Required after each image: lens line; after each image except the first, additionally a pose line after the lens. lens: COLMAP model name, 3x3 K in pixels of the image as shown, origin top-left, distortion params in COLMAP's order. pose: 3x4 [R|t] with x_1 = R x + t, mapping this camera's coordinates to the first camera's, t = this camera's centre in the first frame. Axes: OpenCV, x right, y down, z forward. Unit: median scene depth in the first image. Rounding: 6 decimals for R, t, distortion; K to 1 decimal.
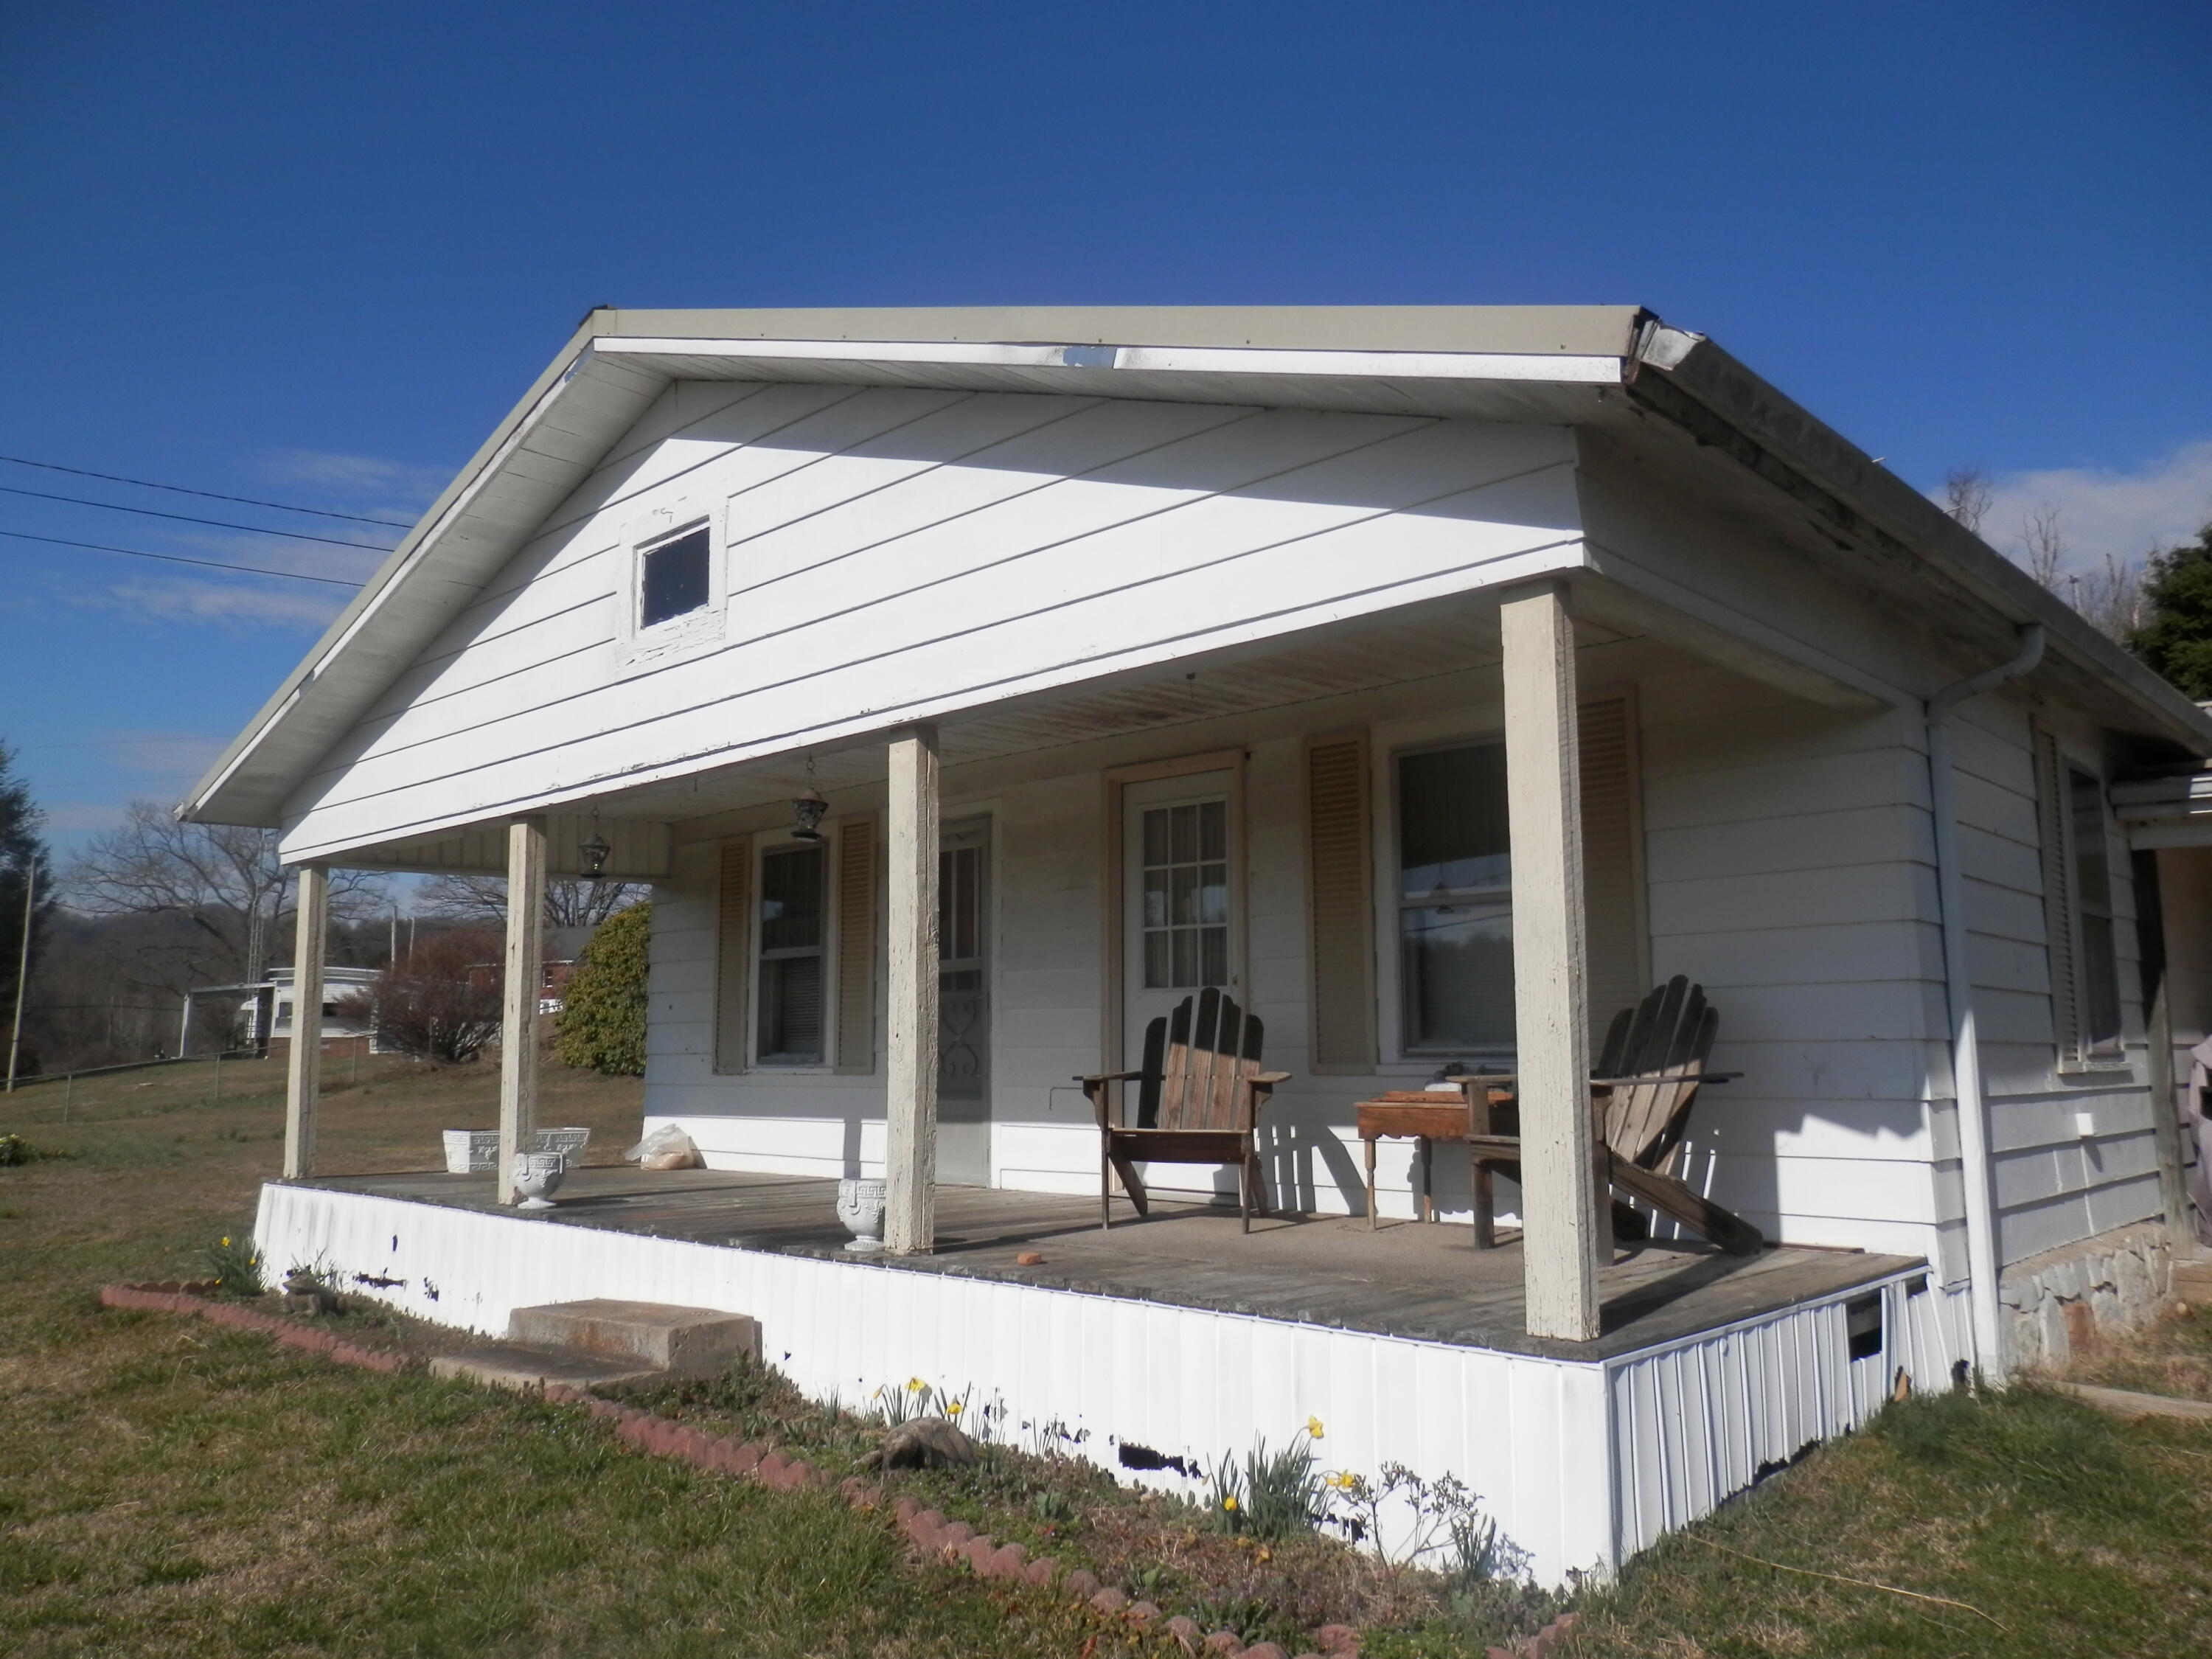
lens RADIAL K [[1632.0, 0, 1094.8], [0, 1632.0, 820.6], [0, 0, 1]] dist [-0.024556, 0.018727]
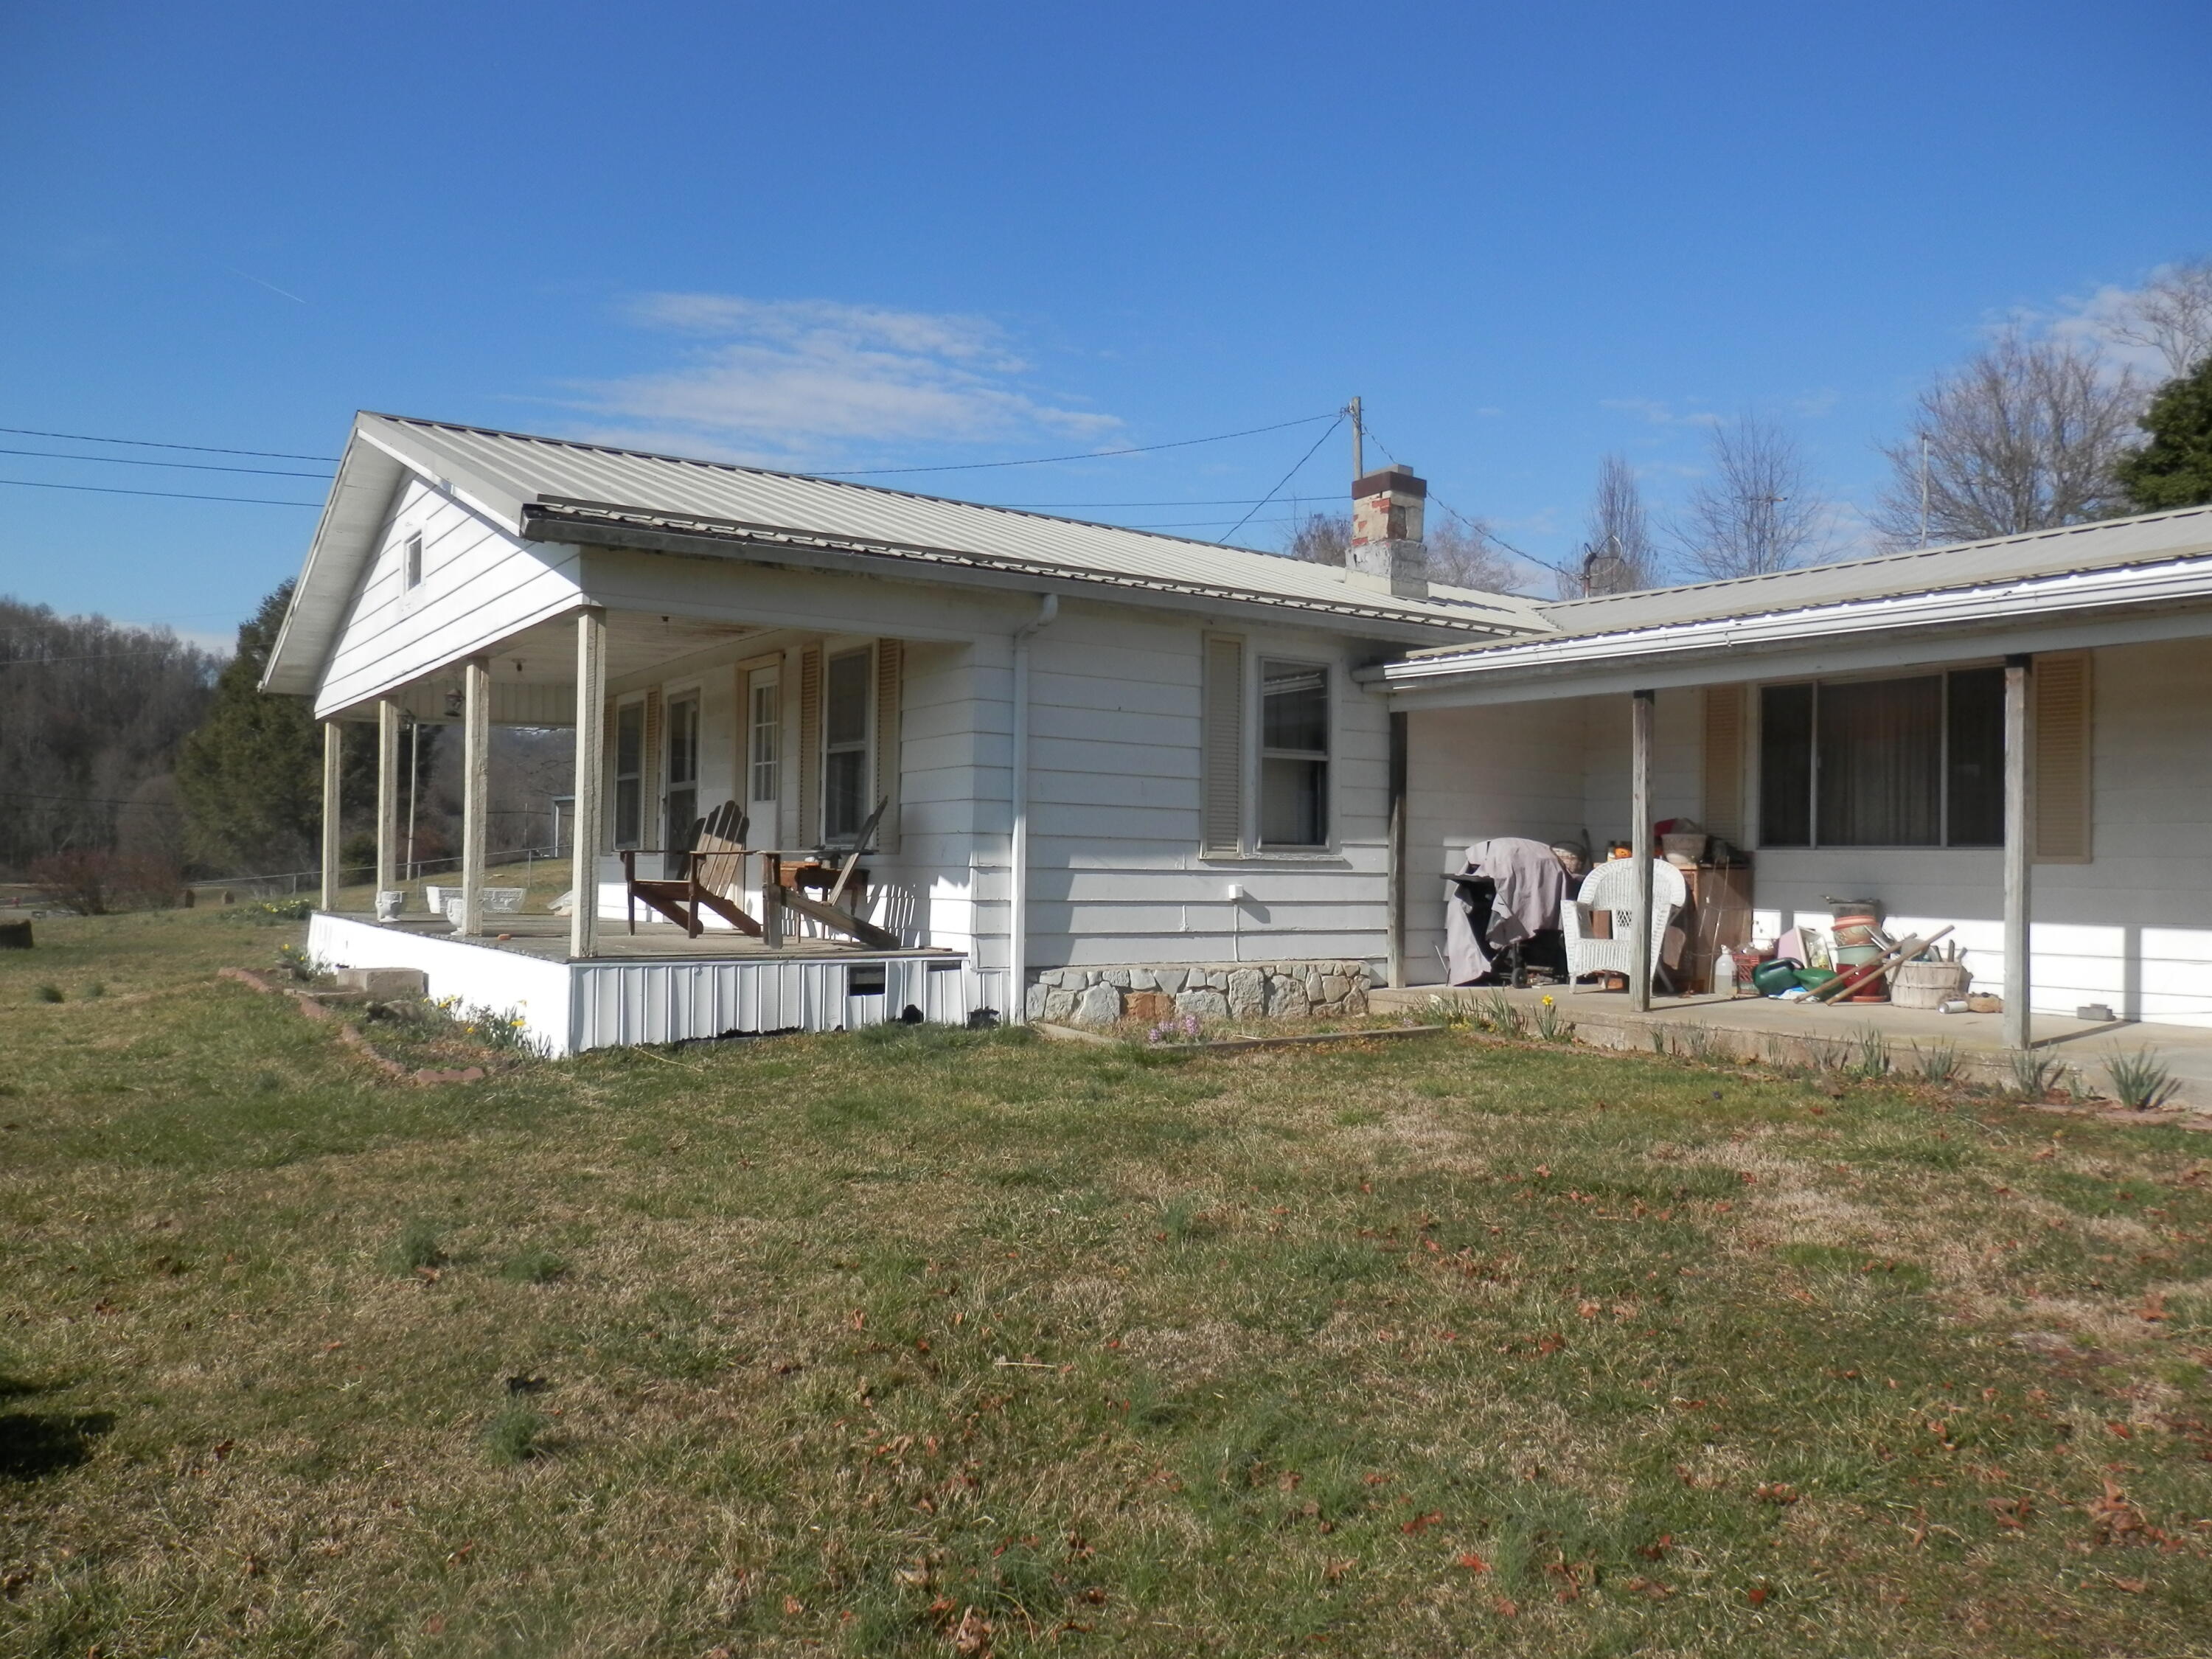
lens RADIAL K [[1632.0, 0, 1108.0], [0, 1632.0, 840.6], [0, 0, 1]] dist [-0.024556, 0.018727]
pose [[0.977662, 0.013421, -0.209756, 0.811378], [0.013379, 0.991962, 0.125827, -0.062861], [0.209758, -0.125823, 0.969624, -0.551337]]
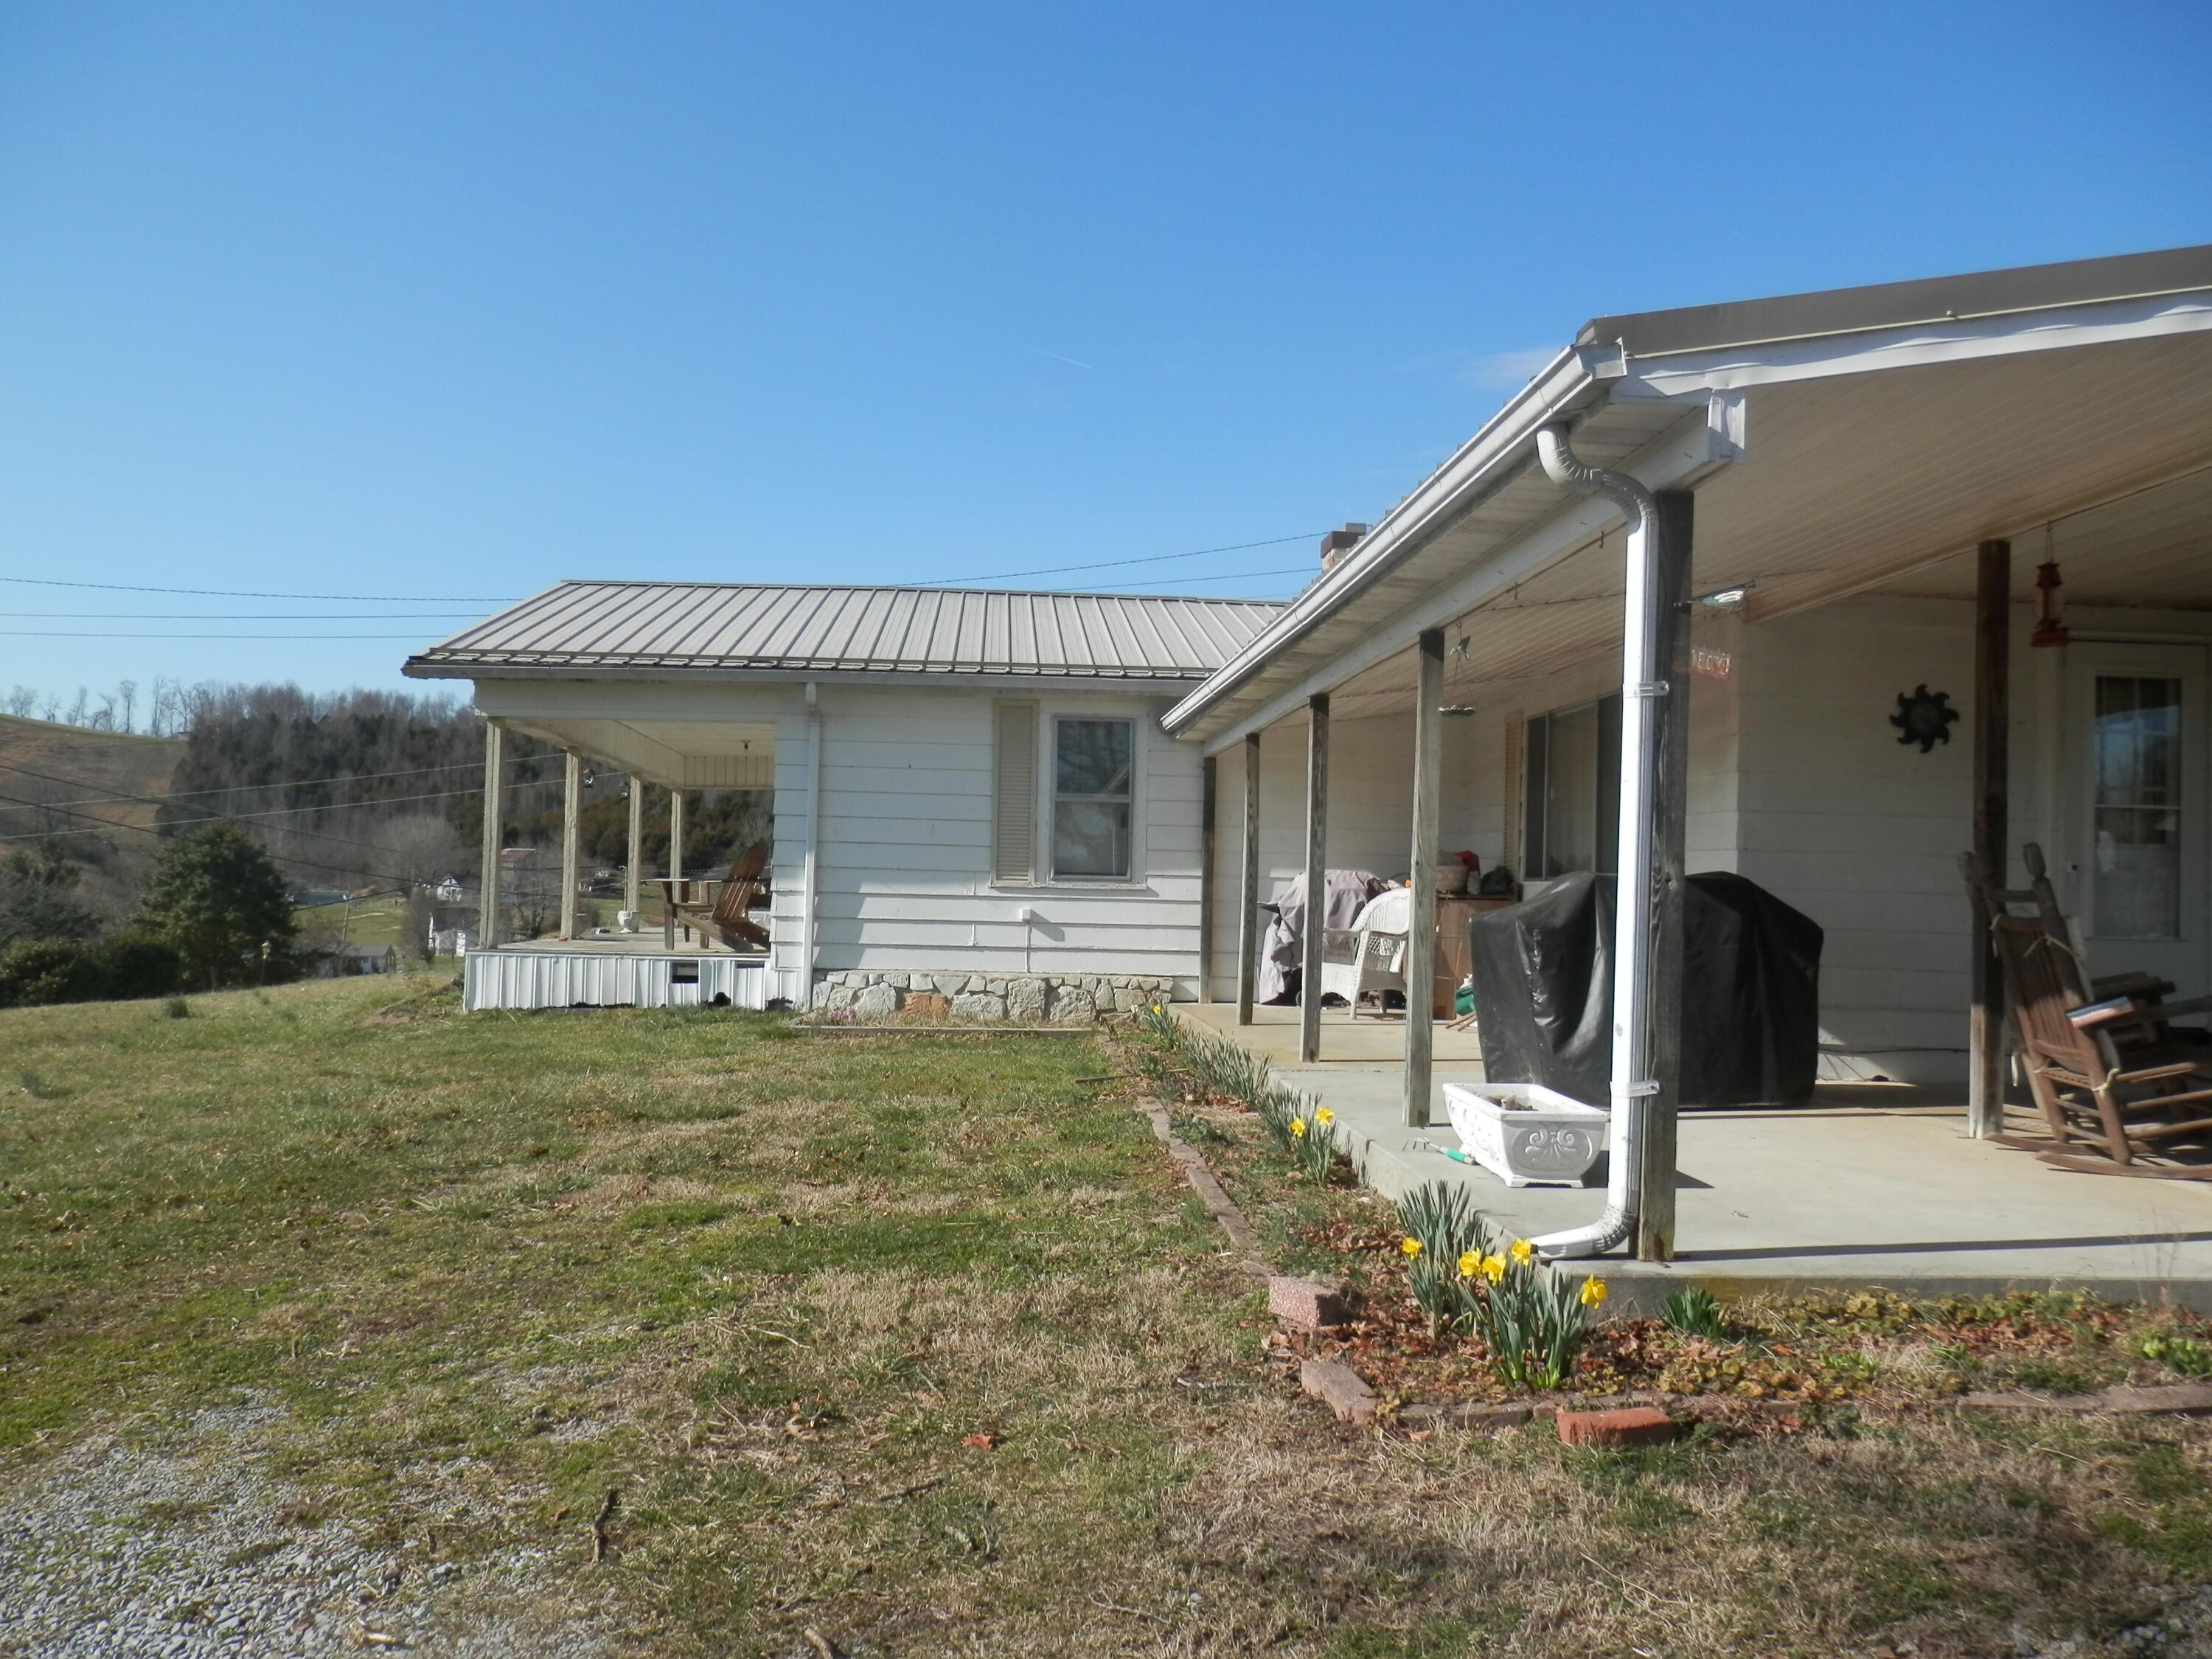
lens RADIAL K [[1632.0, 0, 1104.0], [0, 1632.0, 829.9], [0, 0, 1]] dist [-0.024556, 0.018727]
pose [[0.735774, -0.005658, -0.677203, 1.940223], [0.074026, 0.994645, 0.072118, -0.040538], [0.673169, -0.103193, 0.732253, -0.317912]]
